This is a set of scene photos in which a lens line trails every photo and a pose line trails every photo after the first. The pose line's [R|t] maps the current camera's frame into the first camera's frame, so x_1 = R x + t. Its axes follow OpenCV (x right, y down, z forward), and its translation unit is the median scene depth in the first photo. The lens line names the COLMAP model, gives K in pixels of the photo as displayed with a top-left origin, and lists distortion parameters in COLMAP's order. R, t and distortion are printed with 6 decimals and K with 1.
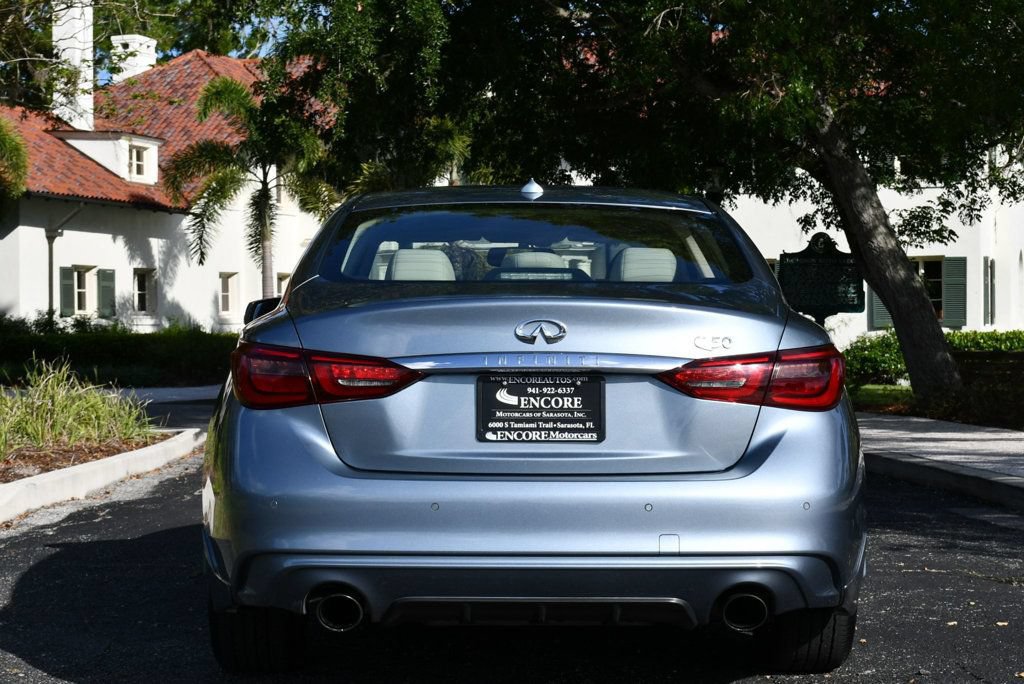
lens RADIAL K [[2072.5, 0, 578.7], [0, 2072.5, 342.7], [0, 0, 1]] dist [-0.014991, -0.145929]
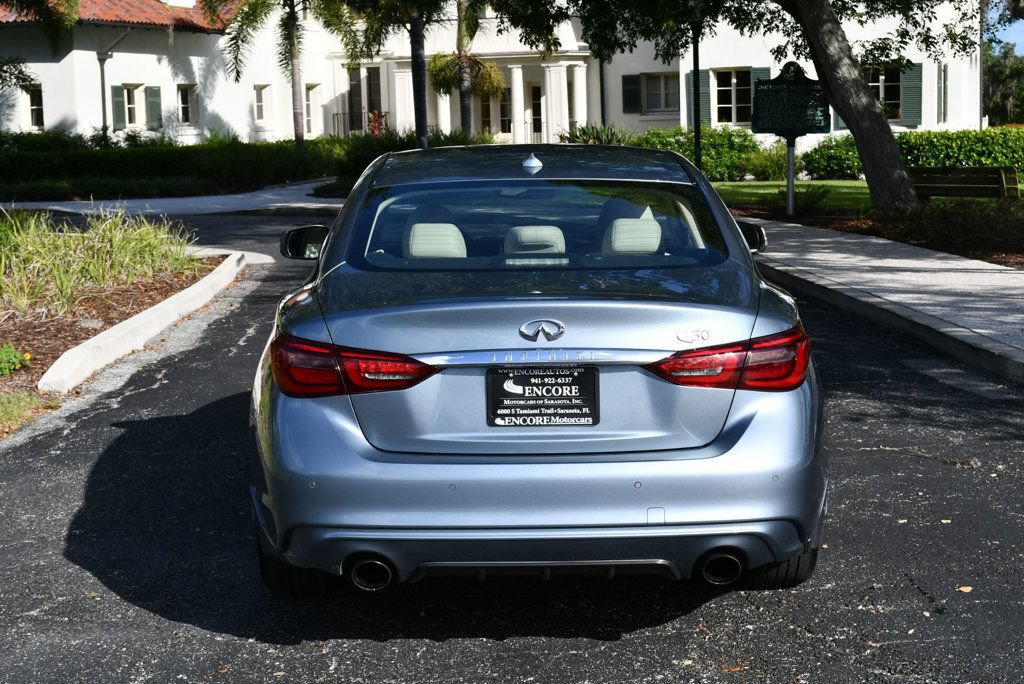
lens RADIAL K [[1836.5, 0, 571.2], [0, 1836.5, 345.6], [0, 0, 1]] dist [-0.010891, -0.231562]
pose [[0.999930, -0.011144, -0.004002, 0.001647], [0.011570, 0.991433, 0.130103, -0.127202], [0.002518, -0.130140, 0.991492, 0.000243]]
